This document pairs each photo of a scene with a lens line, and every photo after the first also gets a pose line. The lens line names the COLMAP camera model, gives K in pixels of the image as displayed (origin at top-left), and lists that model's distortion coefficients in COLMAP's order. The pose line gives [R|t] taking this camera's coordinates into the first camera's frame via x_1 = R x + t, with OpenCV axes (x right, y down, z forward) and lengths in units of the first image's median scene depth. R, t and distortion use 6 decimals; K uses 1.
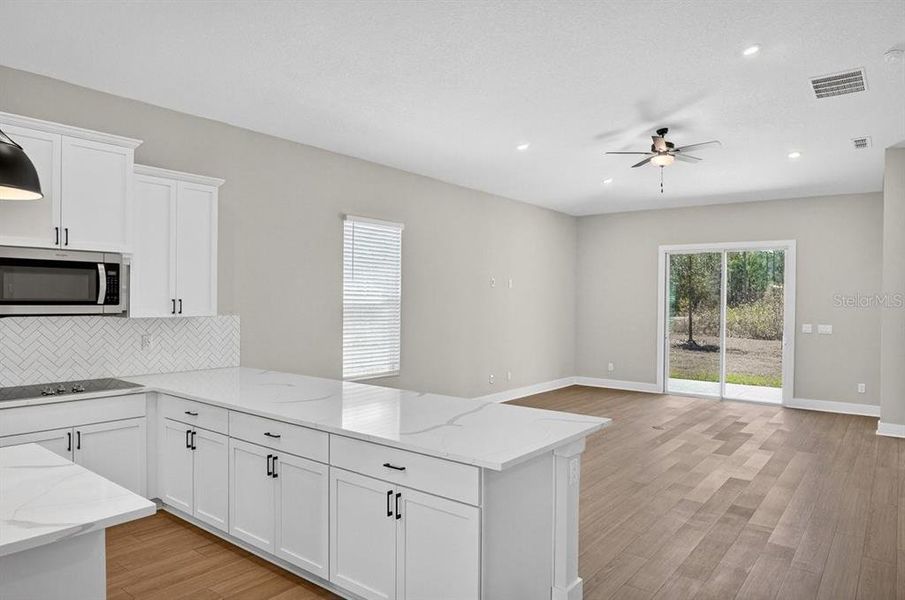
lens RADIAL K [[584.2, 0, 449.4], [0, 584.2, 307.6], [0, 0, 1]] dist [-0.031193, 0.006077]
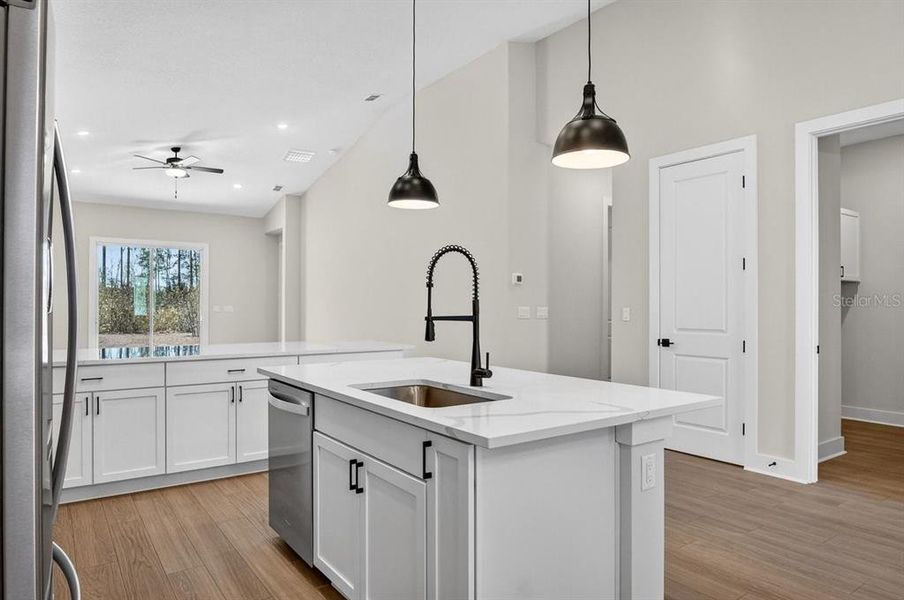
lens RADIAL K [[583.6, 0, 472.6], [0, 583.6, 299.4], [0, 0, 1]] dist [-0.031193, 0.006077]
pose [[0.264882, -0.001859, 0.964279, -0.659849], [0.016869, 0.999854, -0.002707, 0.032755], [-0.964133, 0.016983, 0.264874, 0.062829]]
